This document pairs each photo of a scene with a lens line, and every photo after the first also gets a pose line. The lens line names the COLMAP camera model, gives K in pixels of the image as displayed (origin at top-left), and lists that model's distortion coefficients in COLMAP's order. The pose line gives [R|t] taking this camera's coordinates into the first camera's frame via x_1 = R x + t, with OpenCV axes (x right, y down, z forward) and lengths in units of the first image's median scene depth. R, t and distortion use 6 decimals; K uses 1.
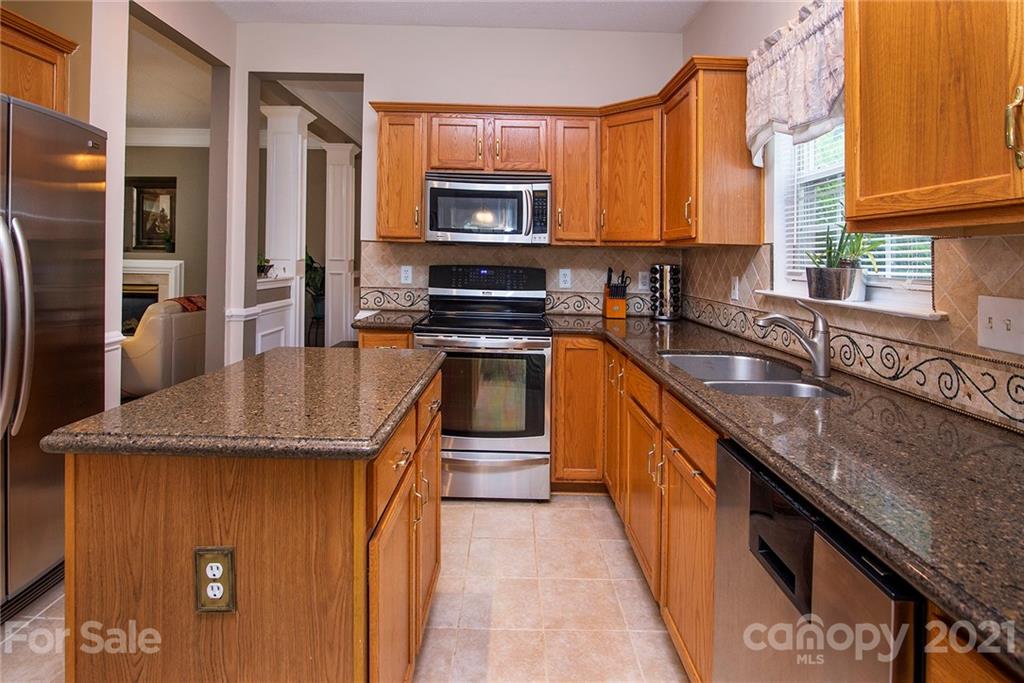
lens RADIAL K [[557.8, 0, 470.0], [0, 557.8, 260.9], [0, 0, 1]] dist [-0.016082, -0.000396]
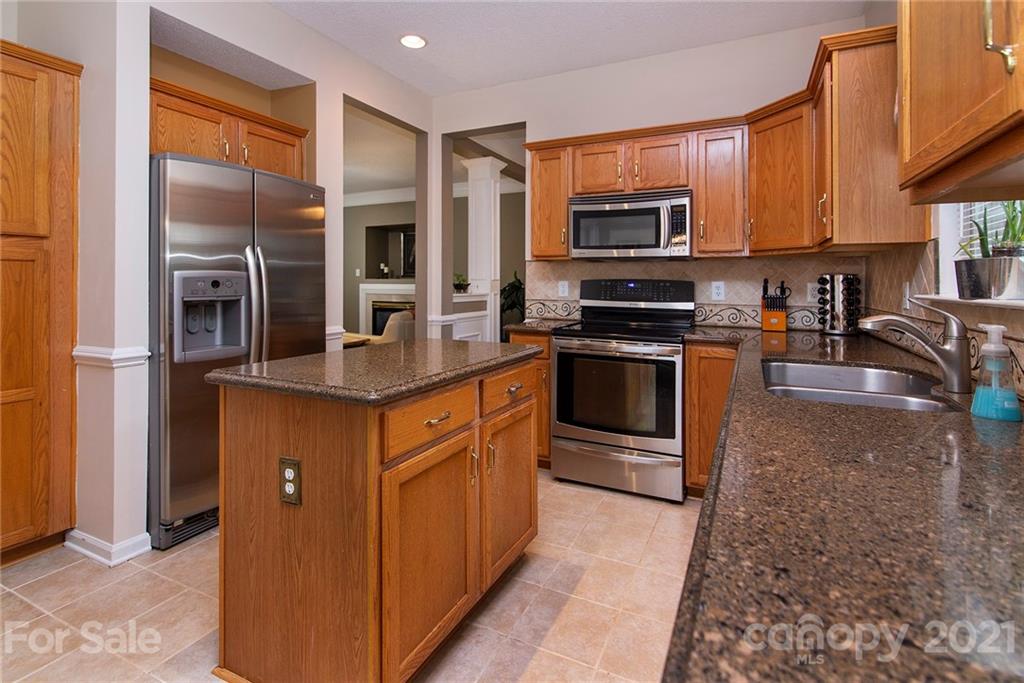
lens RADIAL K [[471.3, 0, 464.7], [0, 471.3, 289.3], [0, 0, 1]] dist [0.002696, -0.000091]
pose [[0.895816, -0.009282, -0.444329, 0.171422], [0.011005, 0.999939, 0.001299, 0.027849], [0.444290, -0.006054, 0.895863, 0.035491]]
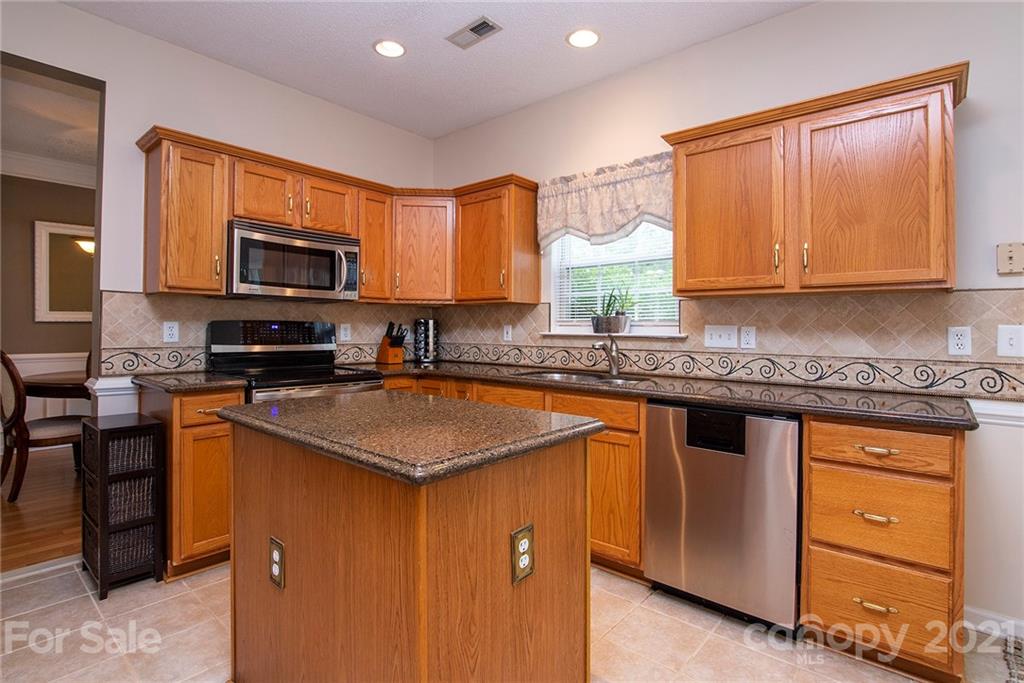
lens RADIAL K [[506.0, 0, 532.4], [0, 506.0, 328.2], [0, 0, 1]] dist [-0.012552, 0.000278]
pose [[0.628257, -0.014640, 0.777868, -0.462518], [0.007521, 0.999891, 0.012744, 0.016760], [-0.777969, -0.002156, 0.628299, 0.089758]]
